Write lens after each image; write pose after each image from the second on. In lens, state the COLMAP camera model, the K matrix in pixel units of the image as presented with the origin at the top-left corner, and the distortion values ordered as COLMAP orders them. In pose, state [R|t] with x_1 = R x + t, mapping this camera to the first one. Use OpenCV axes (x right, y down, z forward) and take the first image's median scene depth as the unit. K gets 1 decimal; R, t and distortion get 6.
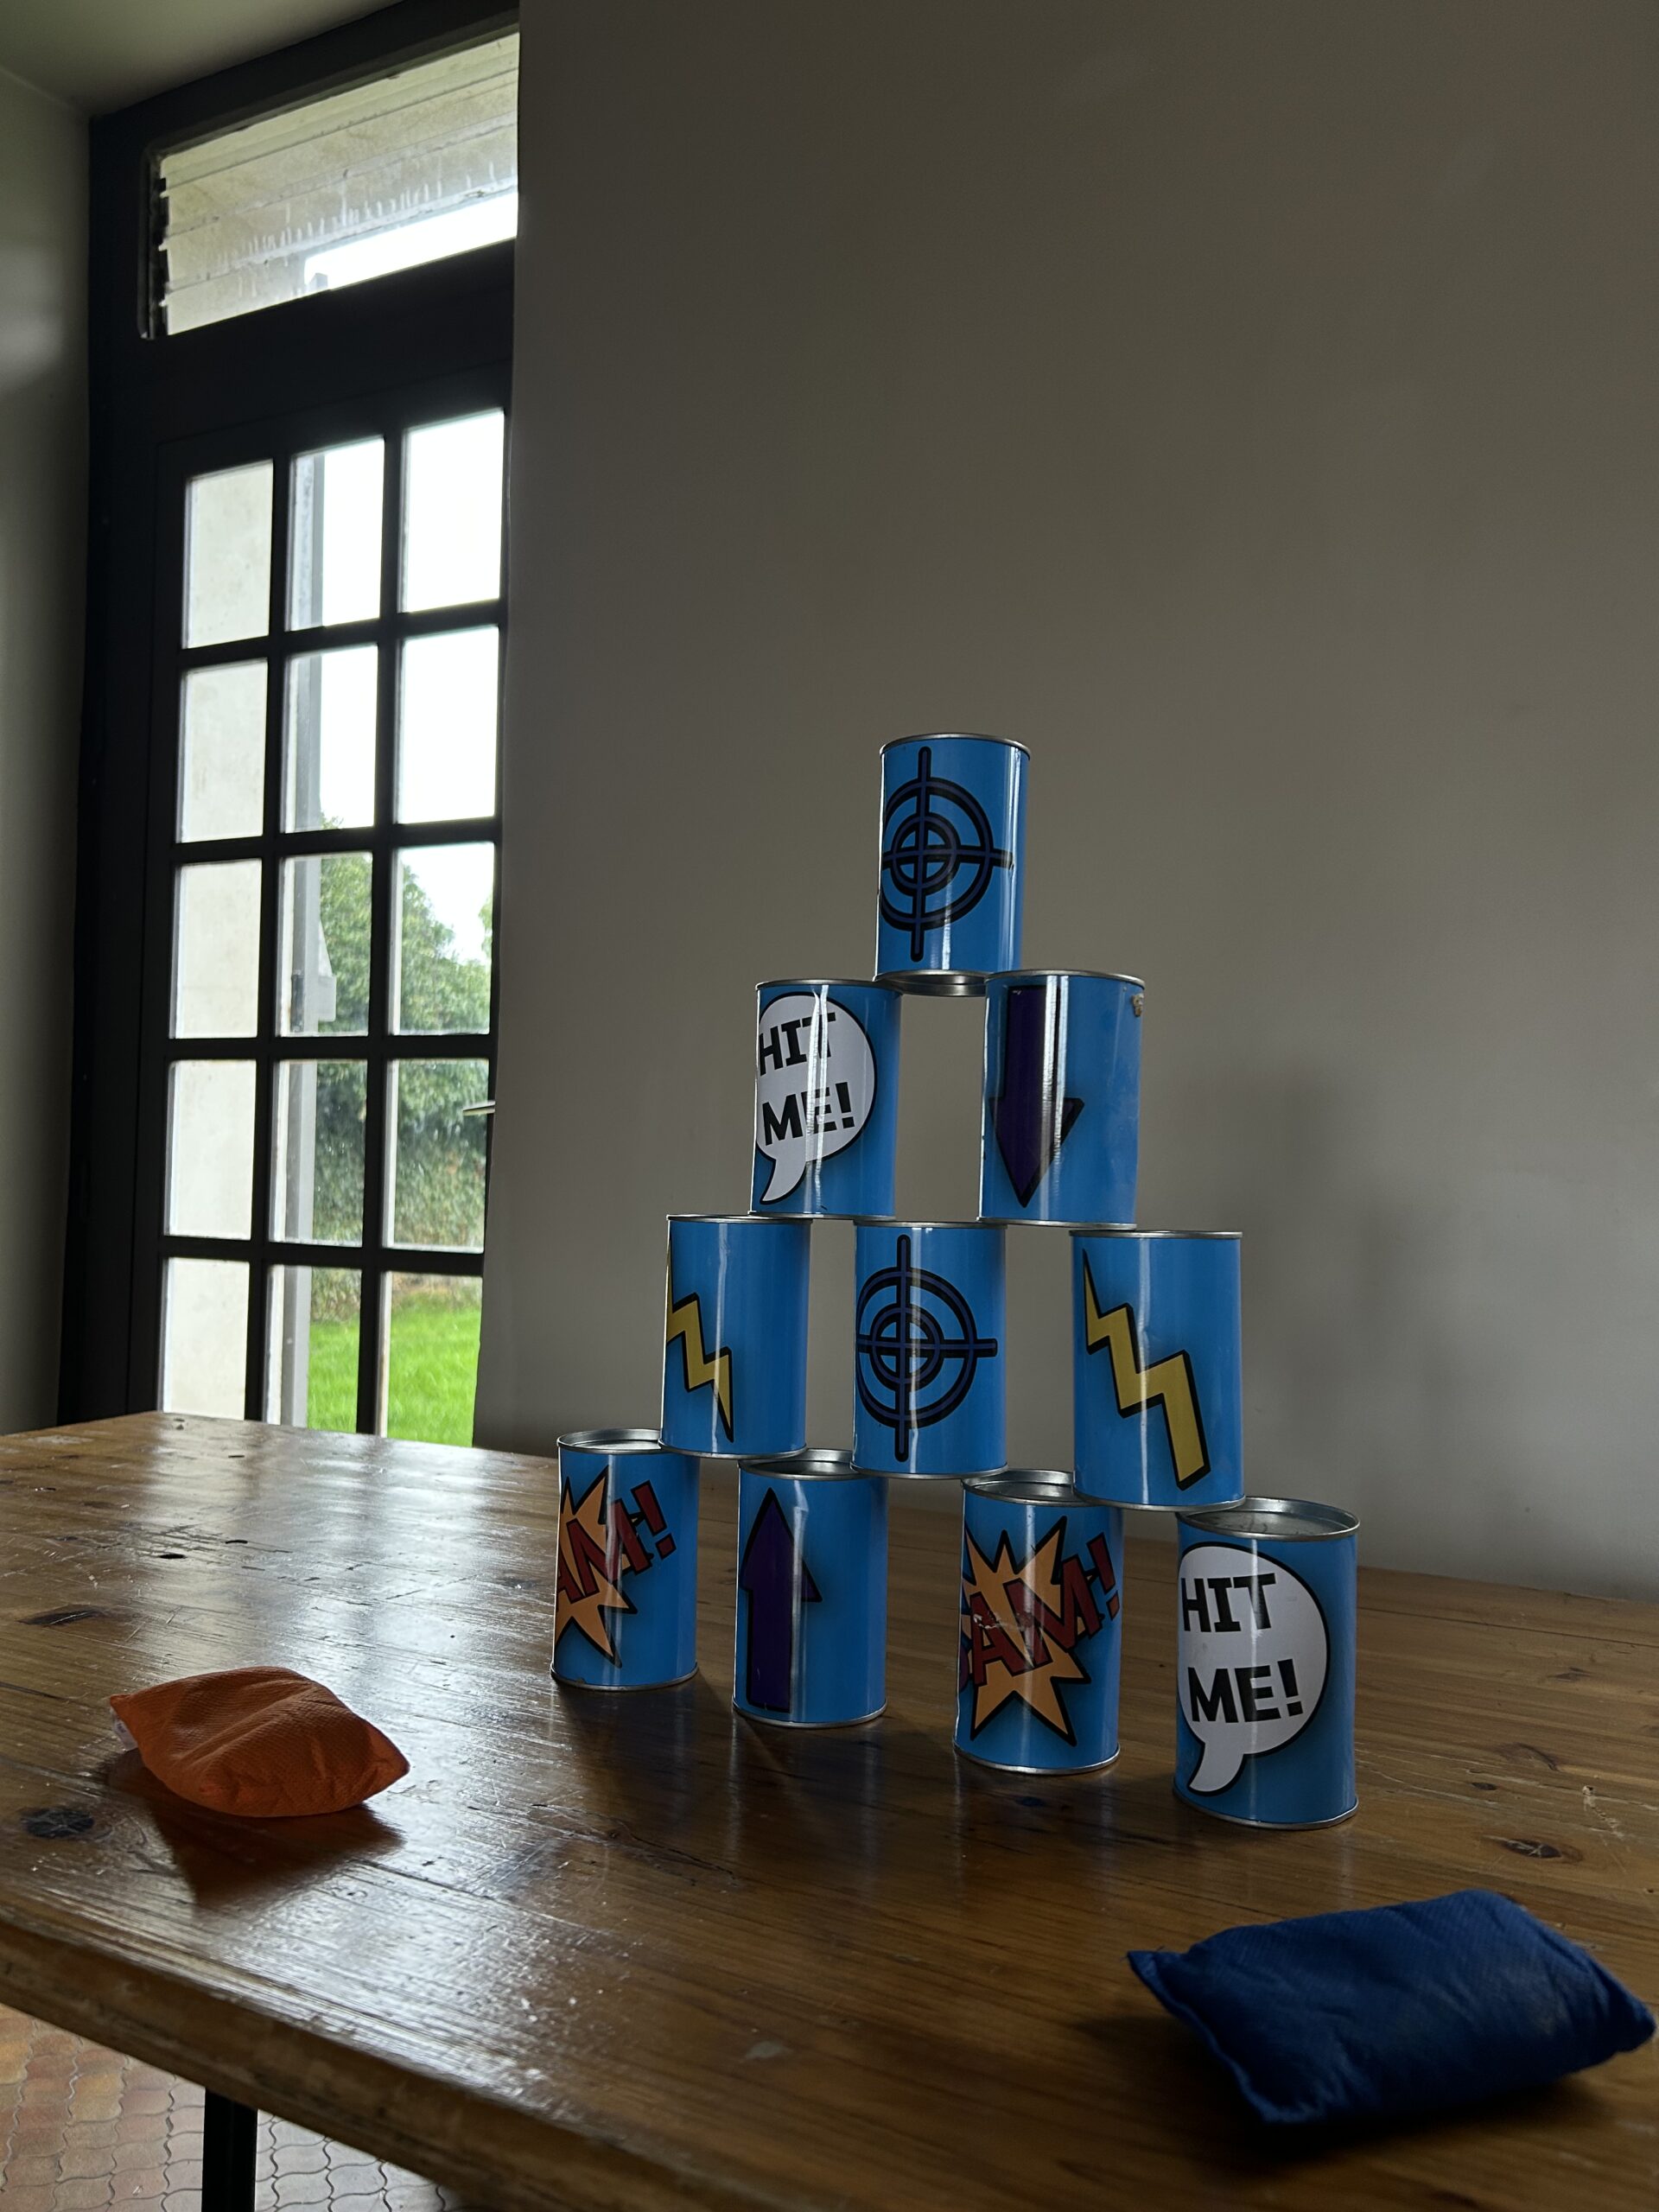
lens RADIAL K [[1662.6, 0, 837.2], [0, 1662.6, 1118.7], [0, 0, 1]] dist [0.002833, -0.022460]
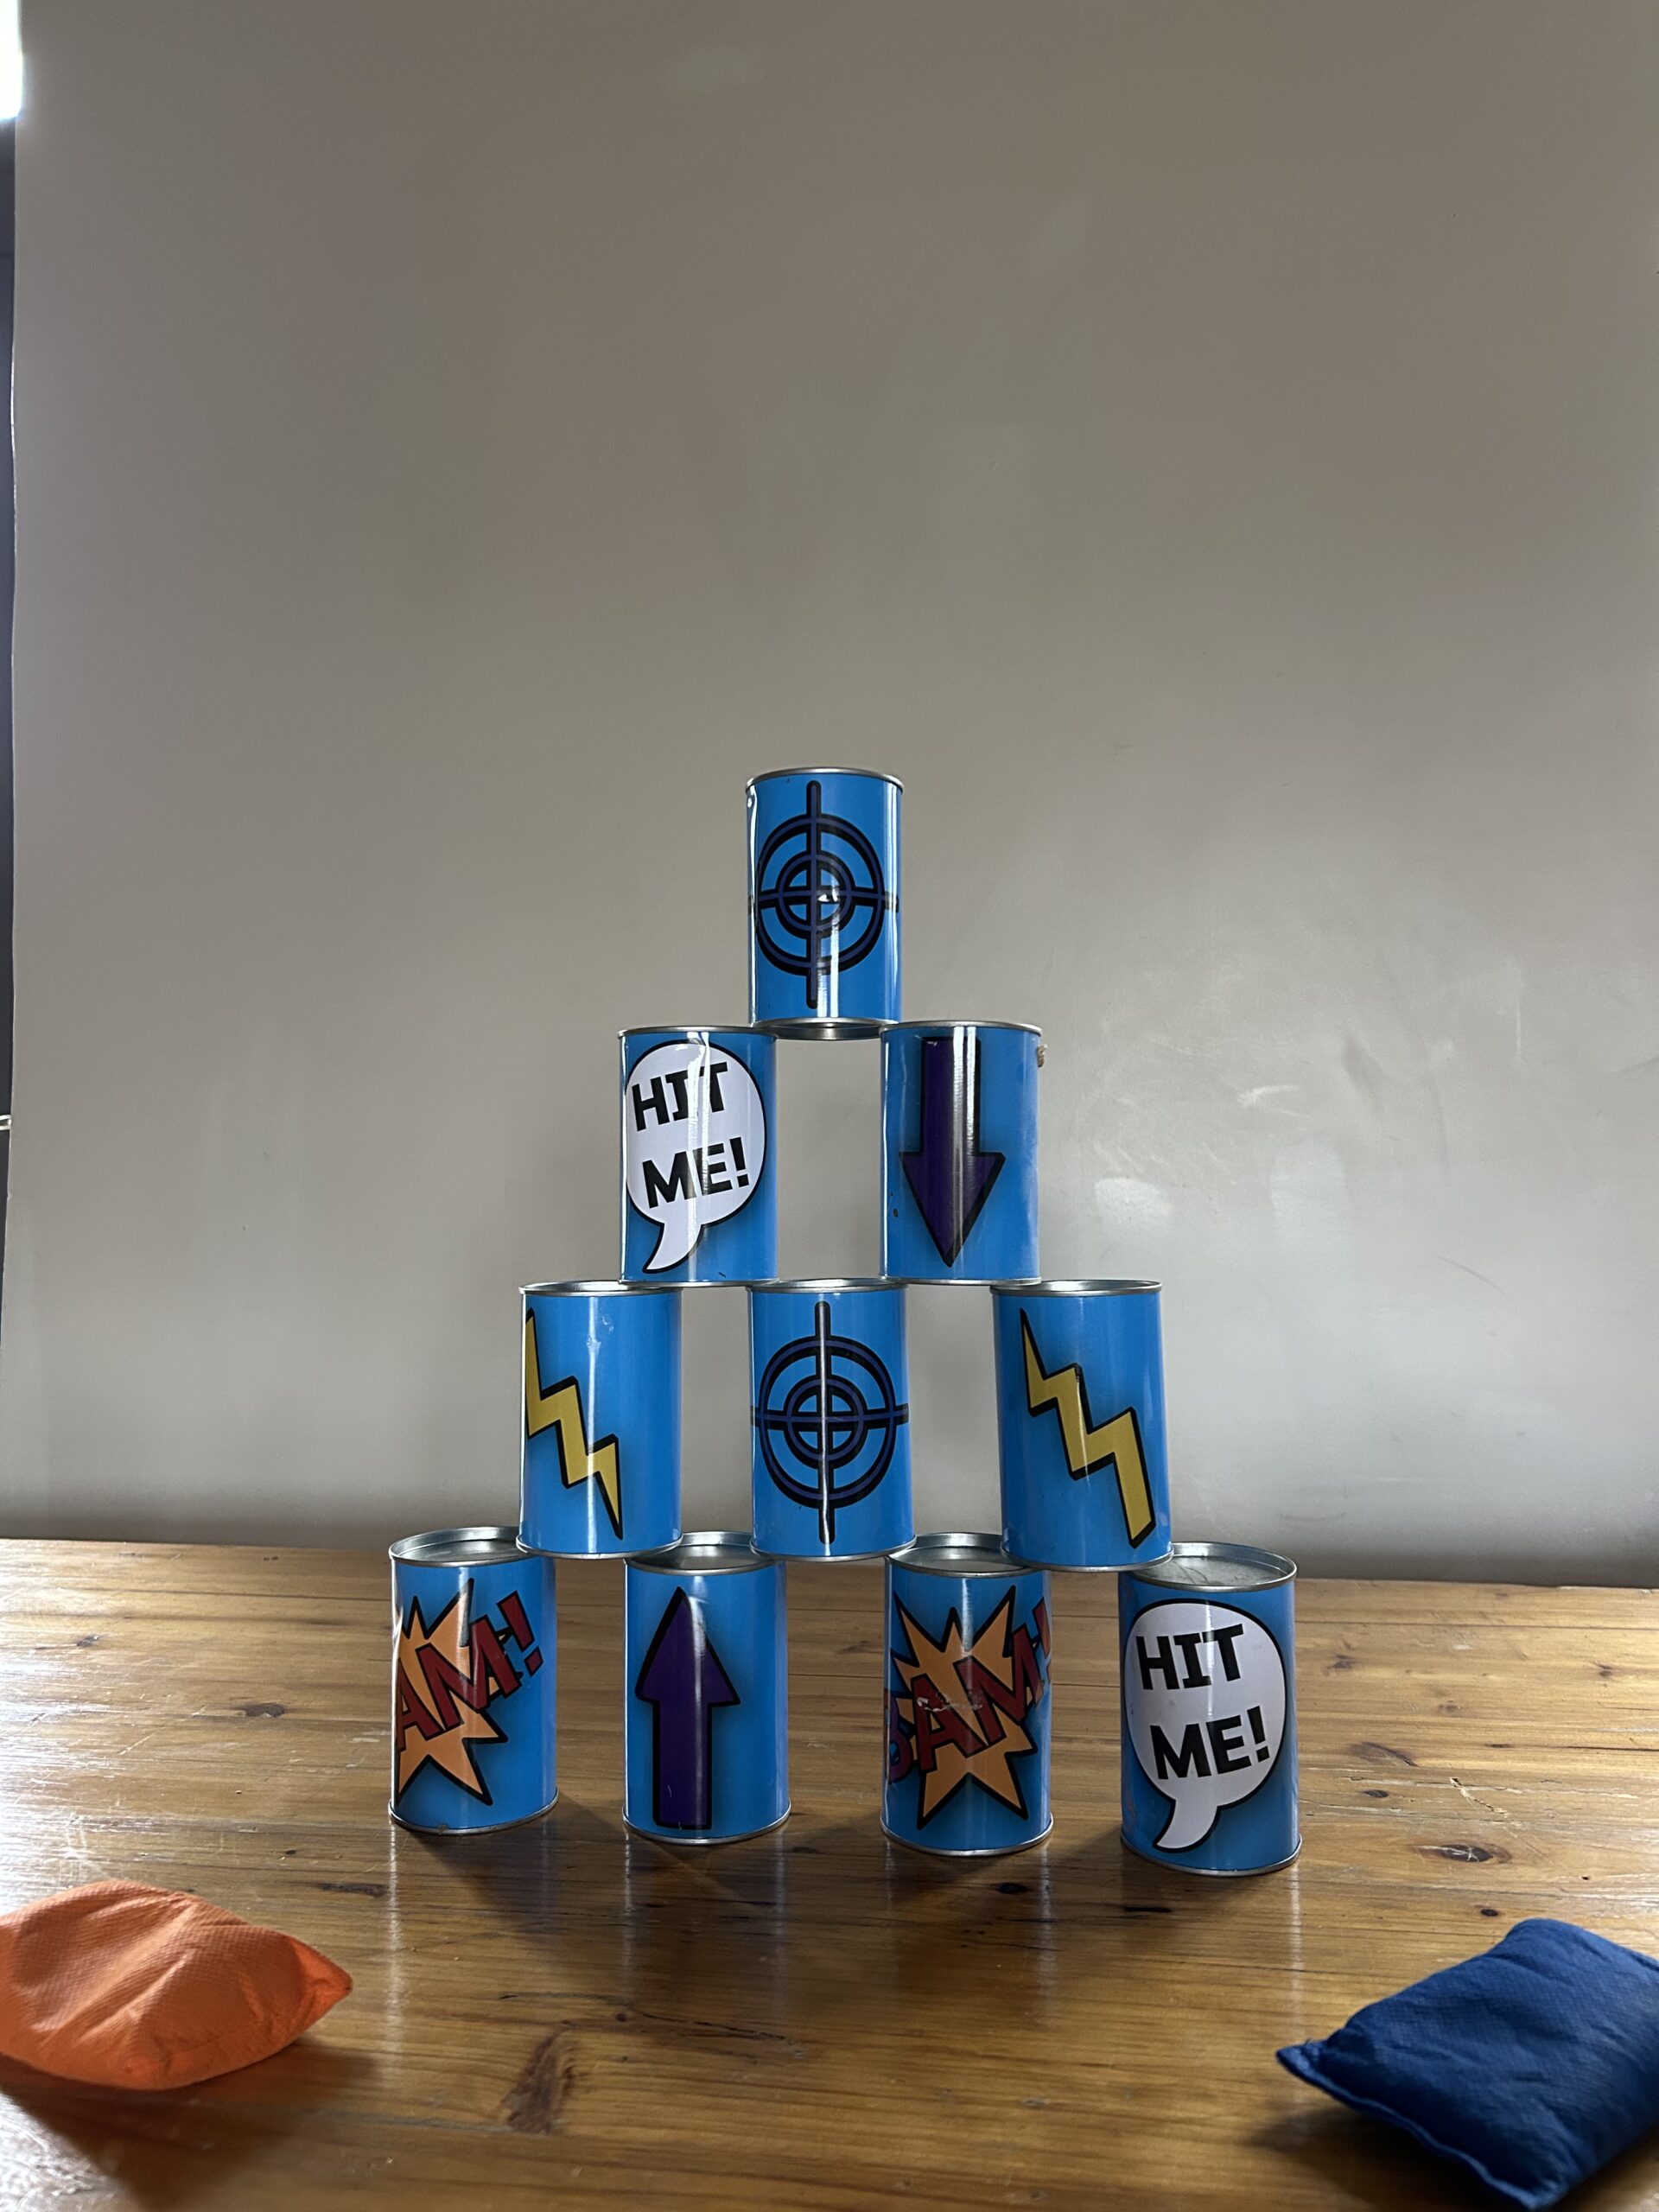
lens RADIAL K [[1662.6, 0, 841.4], [0, 1662.6, 1093.2], [0, 0, 1]] dist [0.002833, -0.022460]
pose [[0.938613, -0.015645, 0.344616, -0.271014], [0.016992, 0.999855, -0.000889, -0.046685], [-0.344553, 0.006690, 0.938743, 0.112871]]
